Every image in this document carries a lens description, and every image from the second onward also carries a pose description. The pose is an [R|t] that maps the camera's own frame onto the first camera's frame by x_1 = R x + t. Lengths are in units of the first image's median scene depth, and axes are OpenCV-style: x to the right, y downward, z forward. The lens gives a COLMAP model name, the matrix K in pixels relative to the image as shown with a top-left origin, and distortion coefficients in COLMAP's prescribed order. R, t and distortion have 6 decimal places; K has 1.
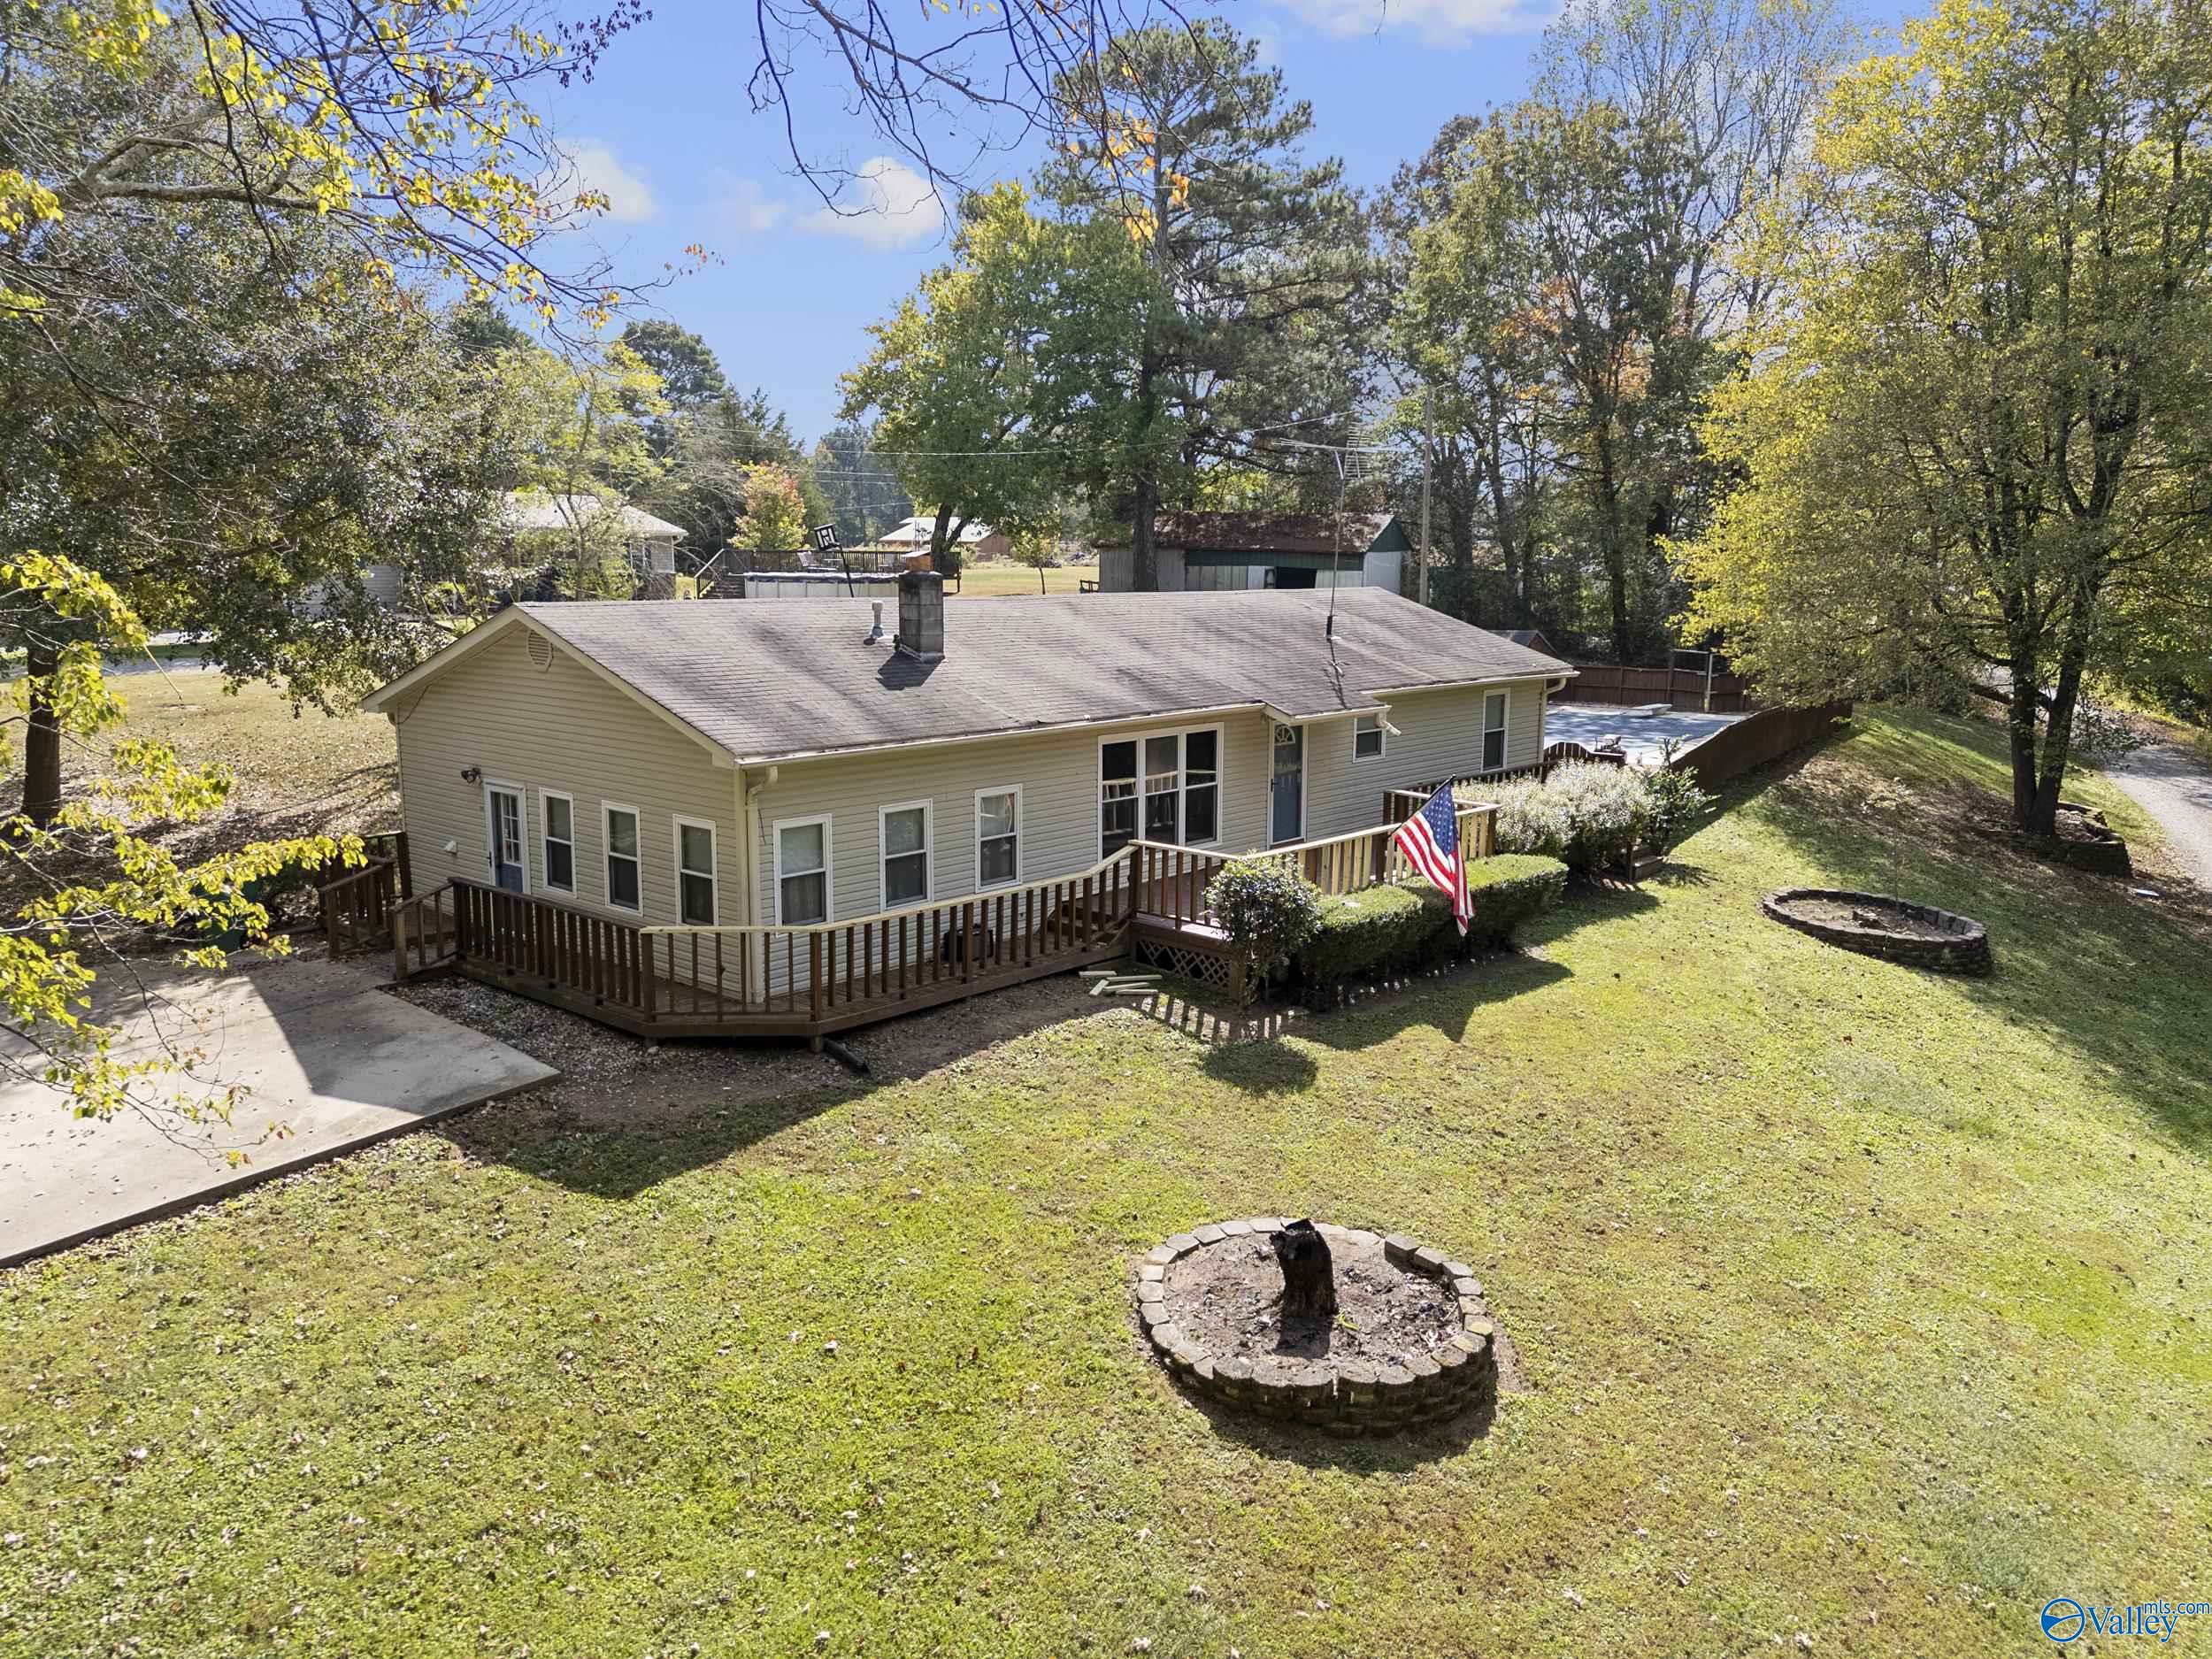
lens RADIAL K [[1619.0, 0, 1106.0], [0, 1619.0, 829.5], [0, 0, 1]] dist [0.036417, -0.001073]
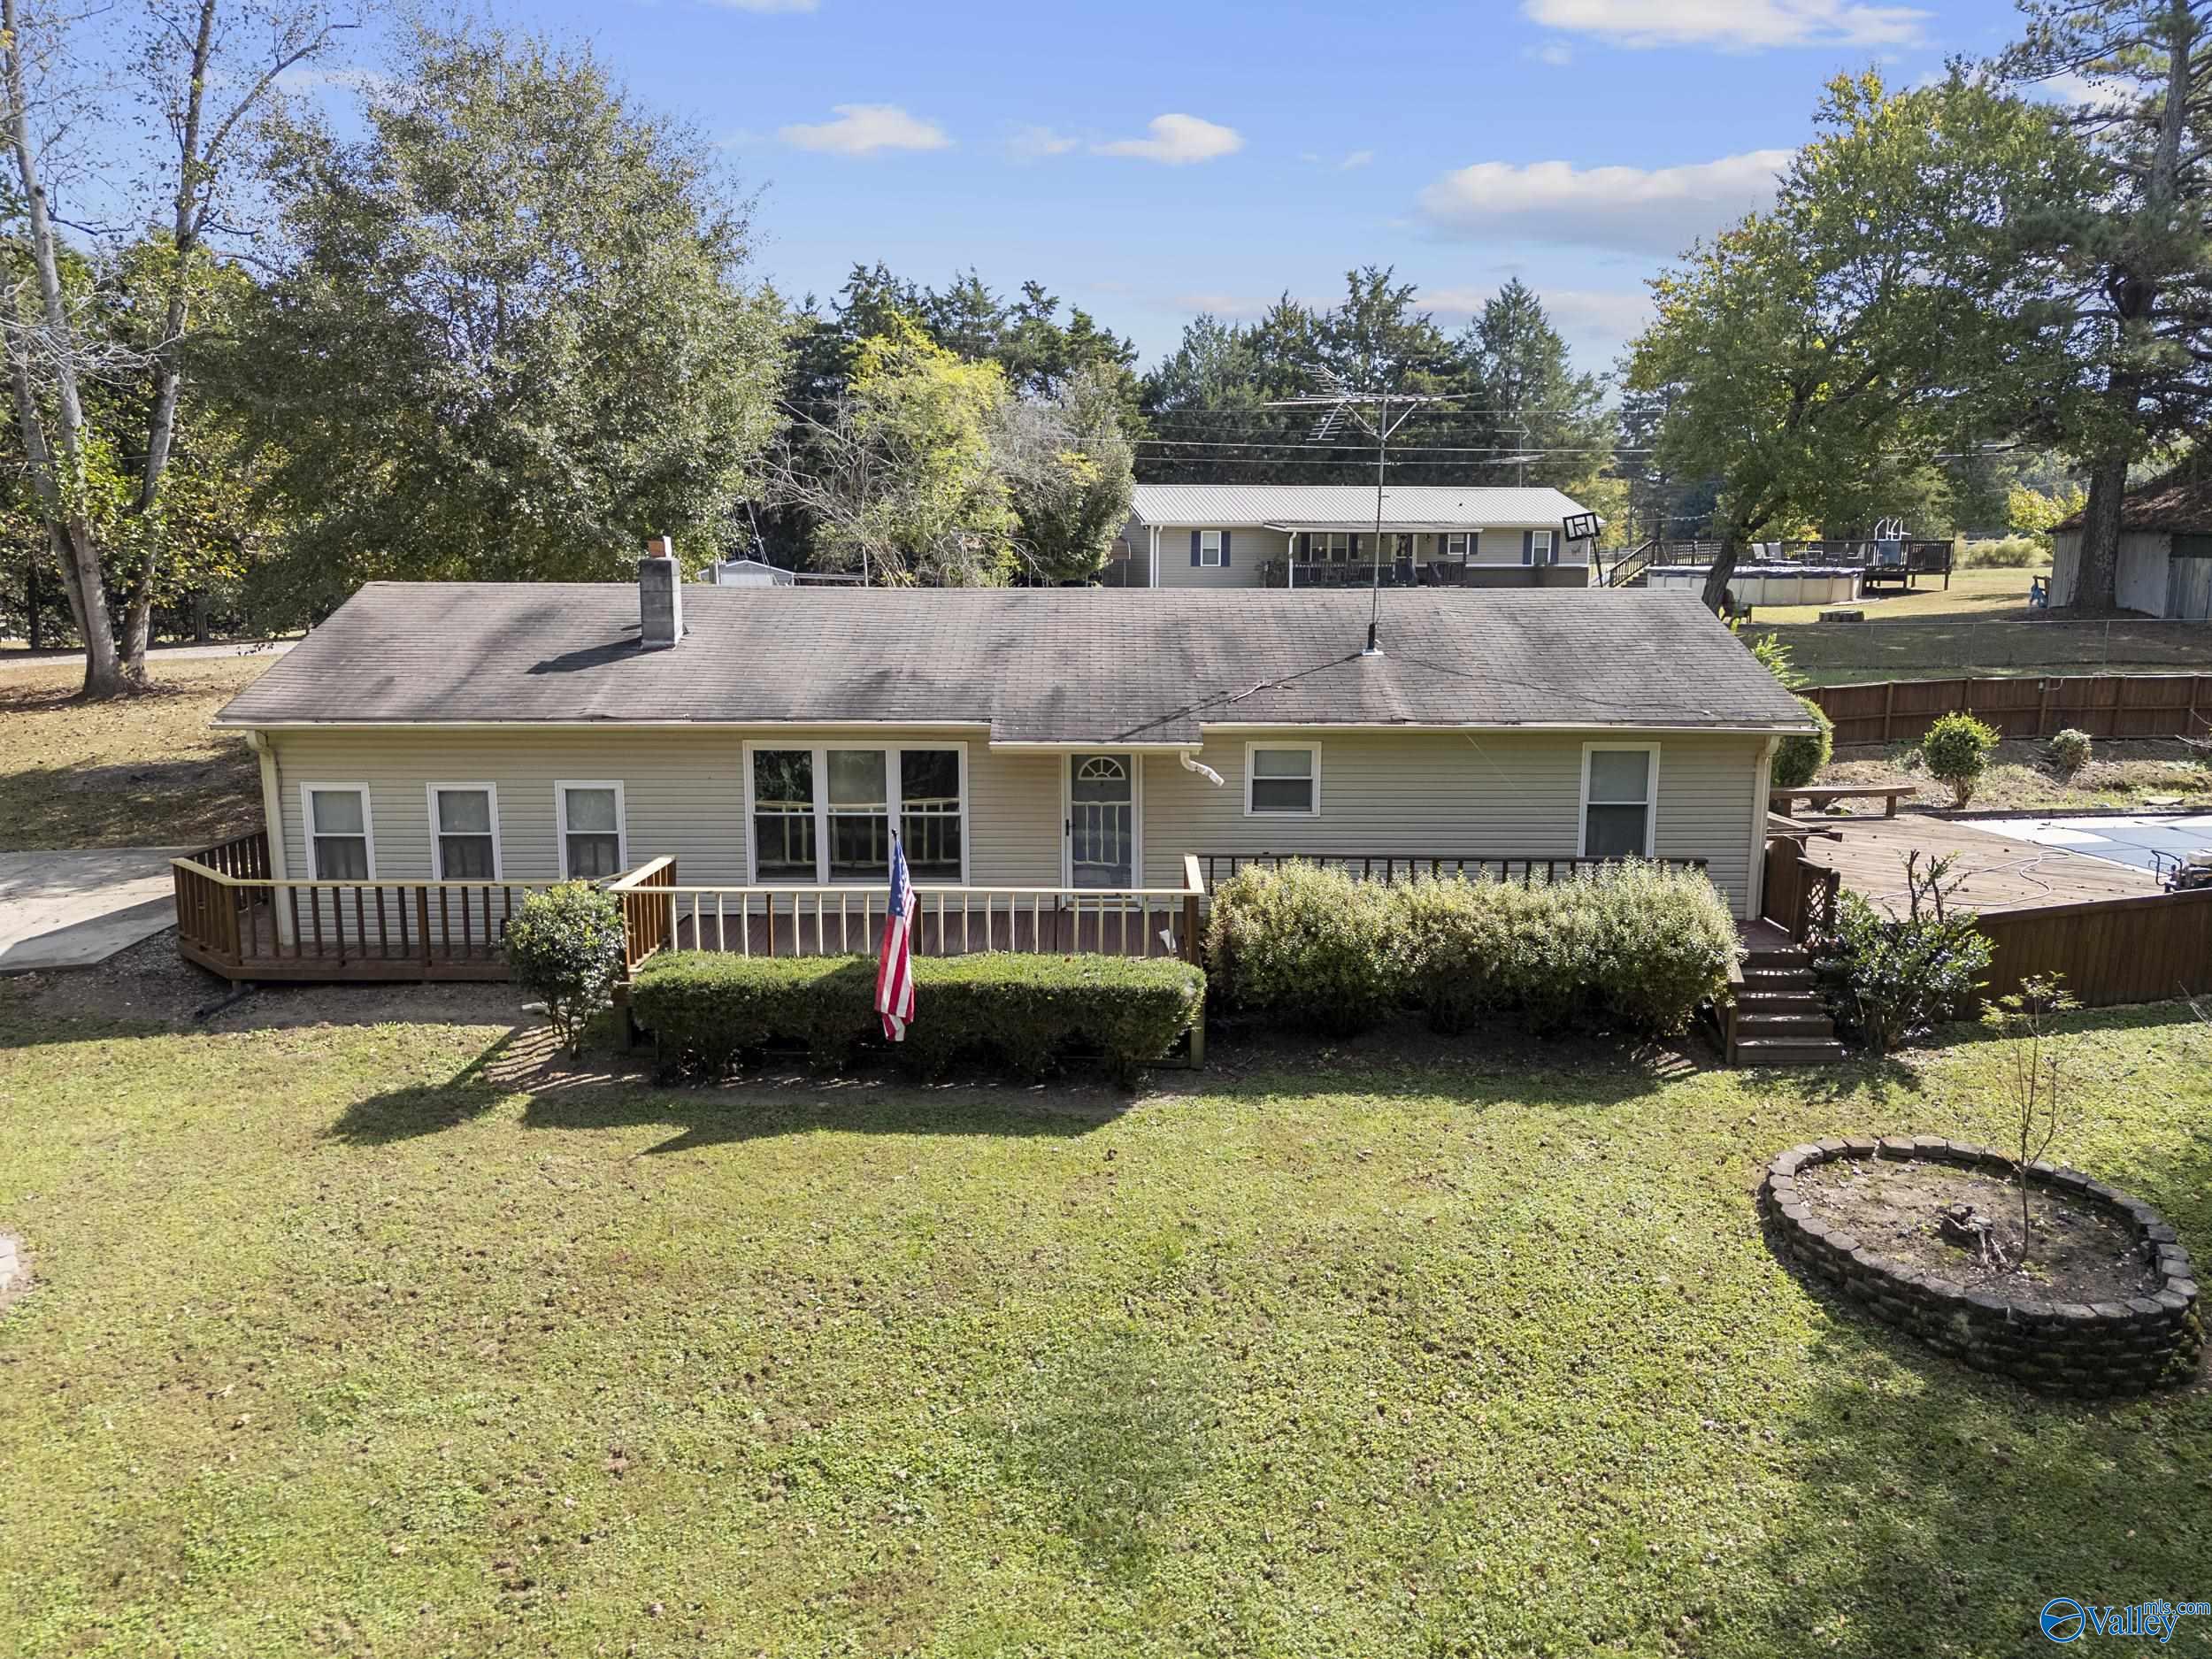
lens RADIAL K [[1619.0, 0, 1106.0], [0, 1619.0, 829.5], [0, 0, 1]] dist [0.036417, -0.001073]
pose [[0.707446, 0.128979, -0.694899, 0.836175], [-0.125159, 0.990530, 0.056432, -0.091345], [0.695597, 0.047051, 0.716890, 0.529225]]
